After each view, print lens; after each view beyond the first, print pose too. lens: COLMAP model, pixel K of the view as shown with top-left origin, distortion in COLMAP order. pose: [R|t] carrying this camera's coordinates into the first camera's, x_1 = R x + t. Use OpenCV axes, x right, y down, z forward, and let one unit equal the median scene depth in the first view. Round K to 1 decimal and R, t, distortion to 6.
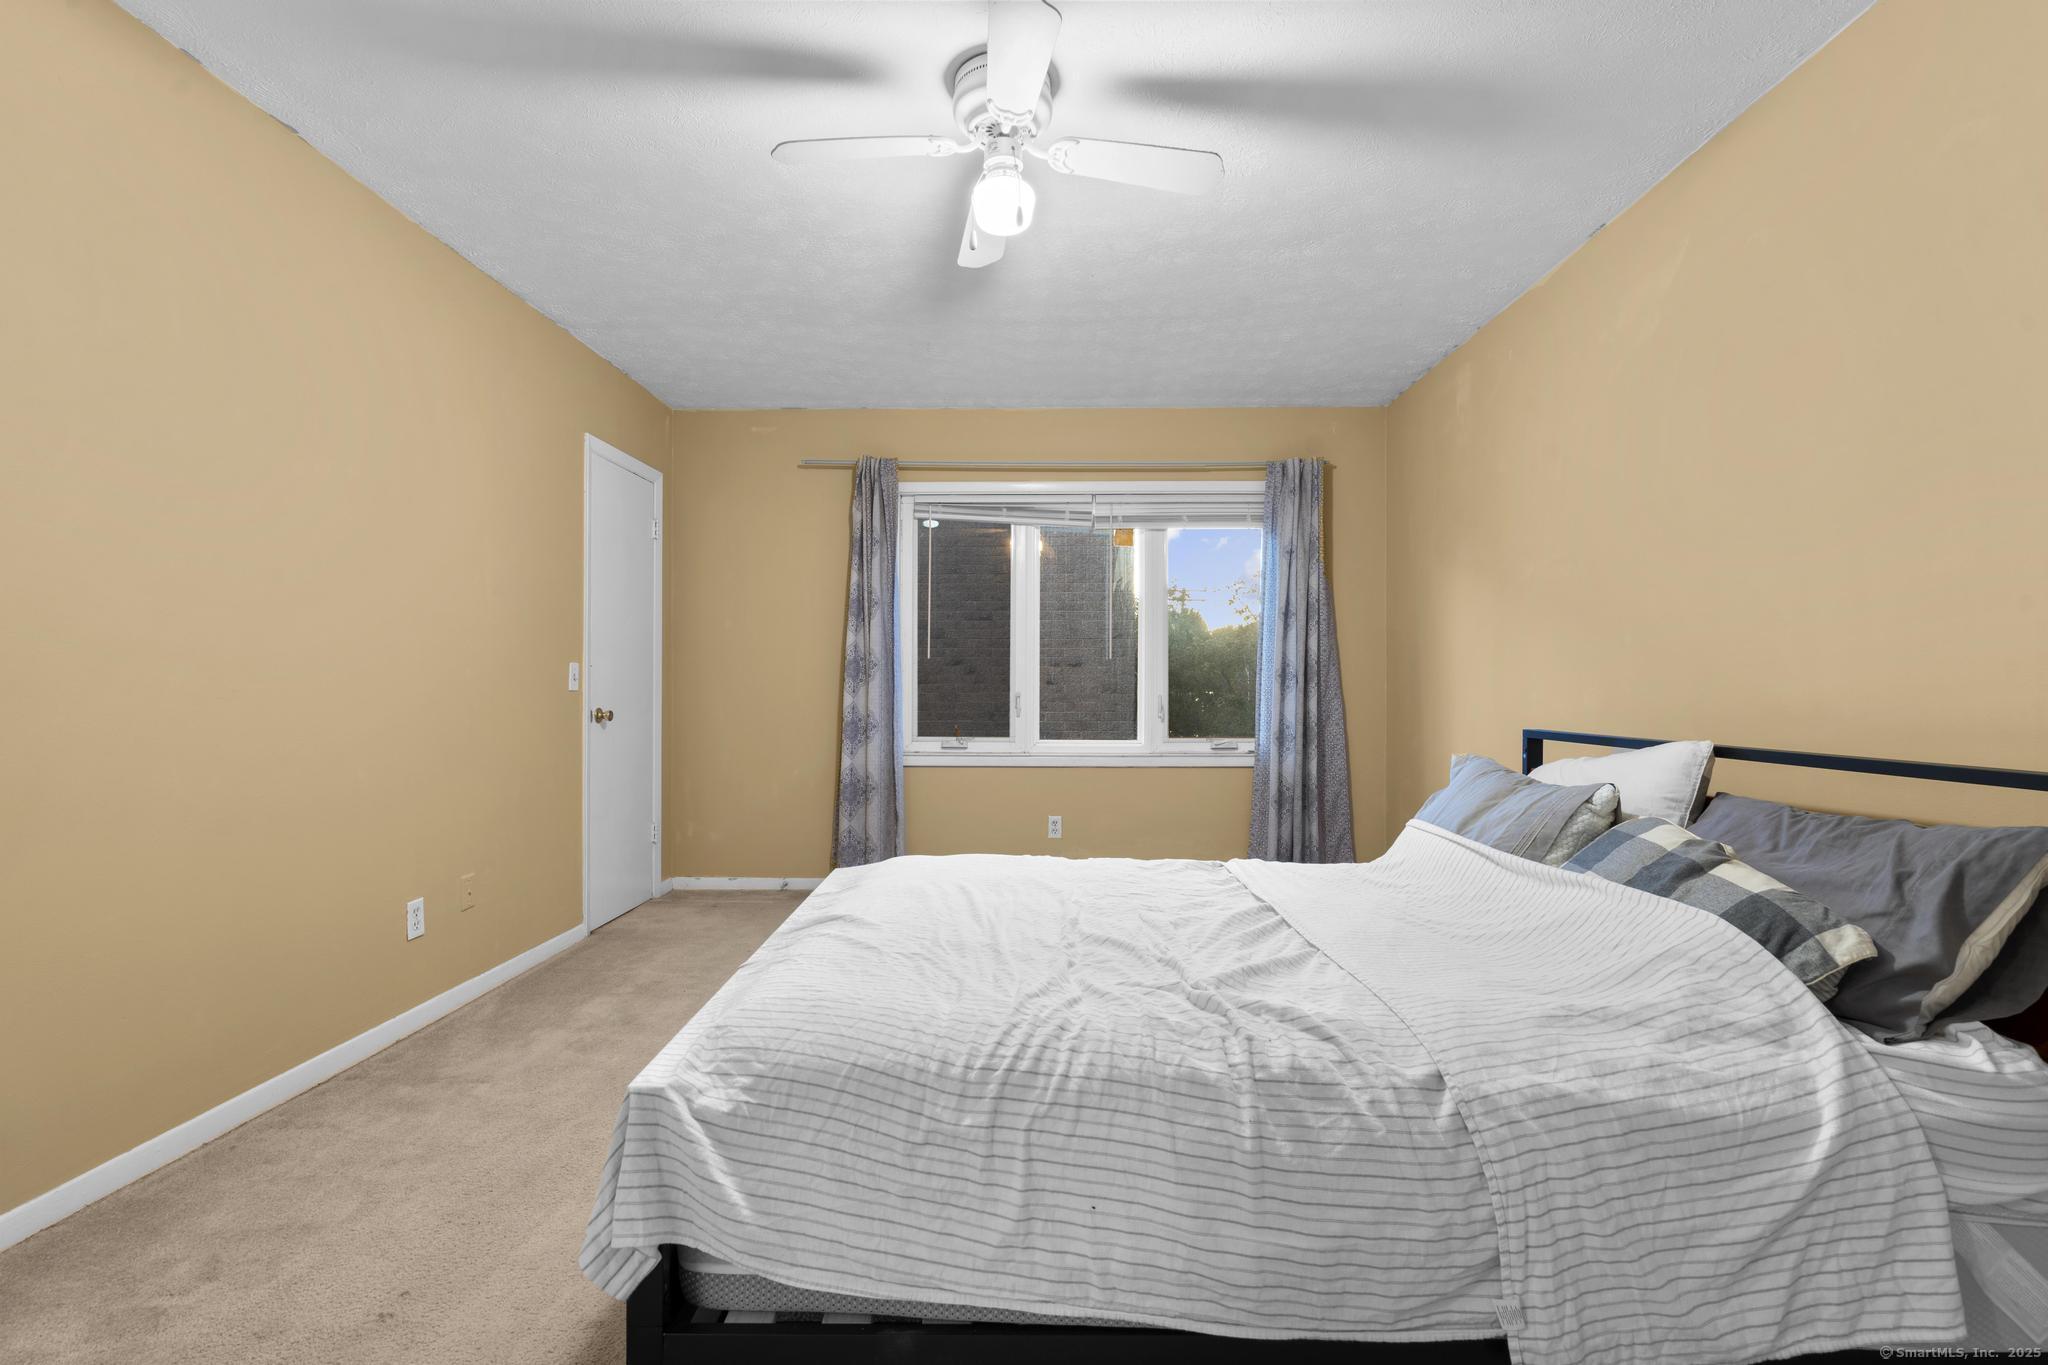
lens RADIAL K [[915.5, 0, 1021.5], [0, 915.5, 685.6], [0, 0, 1]] dist [-0.007869, 0.003991]
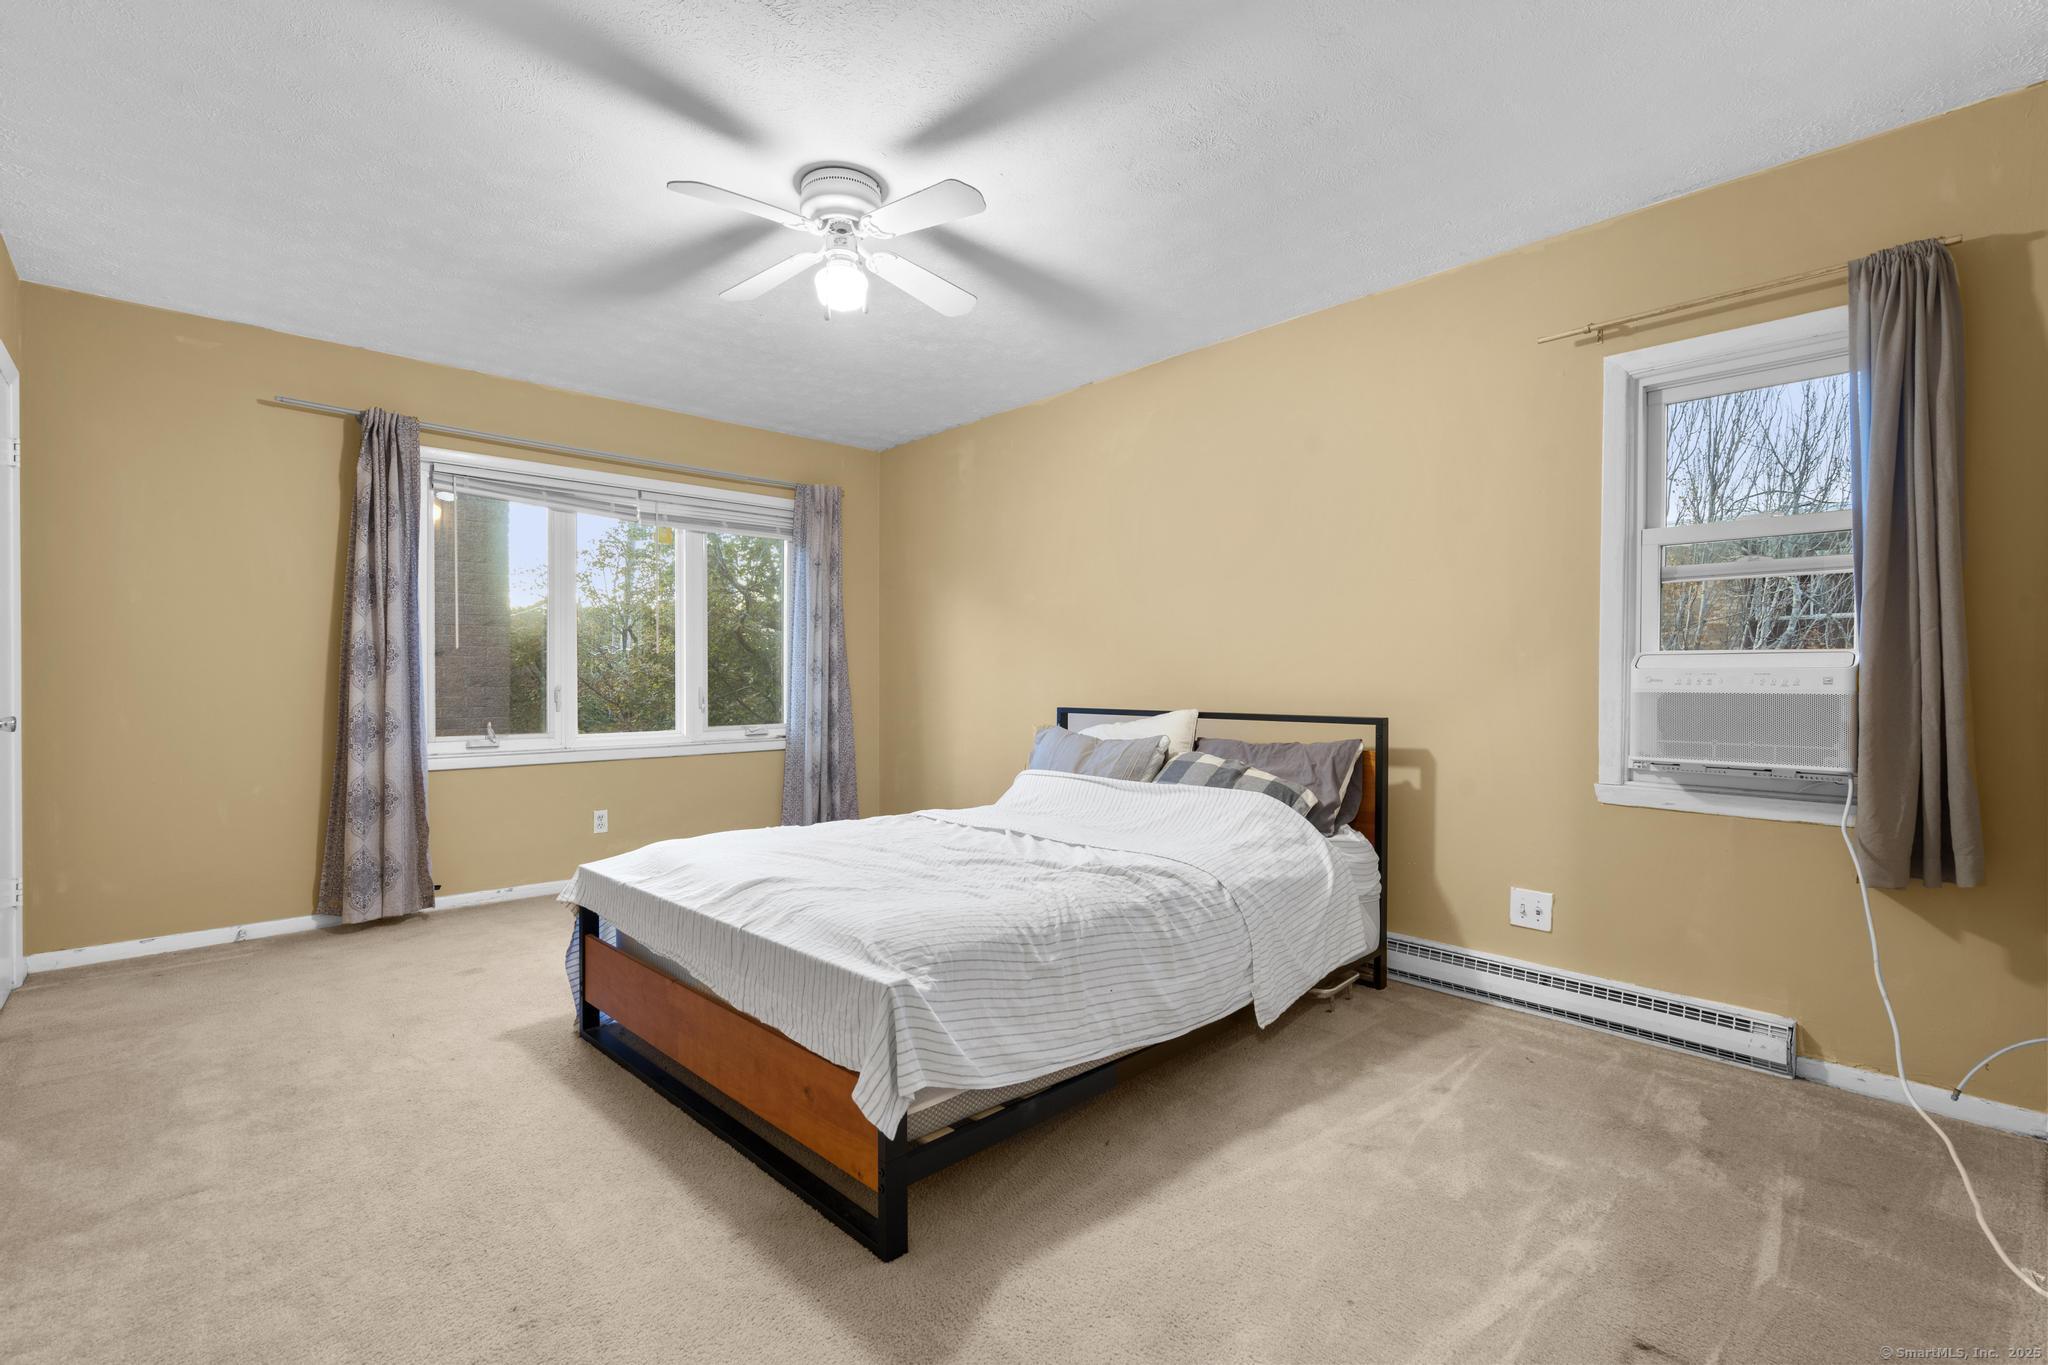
lens RADIAL K [[915.5, 0, 1021.5], [0, 915.5, 685.6], [0, 0, 1]] dist [-0.007869, 0.003991]
pose [[0.714415, -0.008128, 0.699675, -0.342518], [0.001253, 0.999946, 0.010337, -0.002091], [-0.699721, -0.006508, 0.714387, -0.023292]]
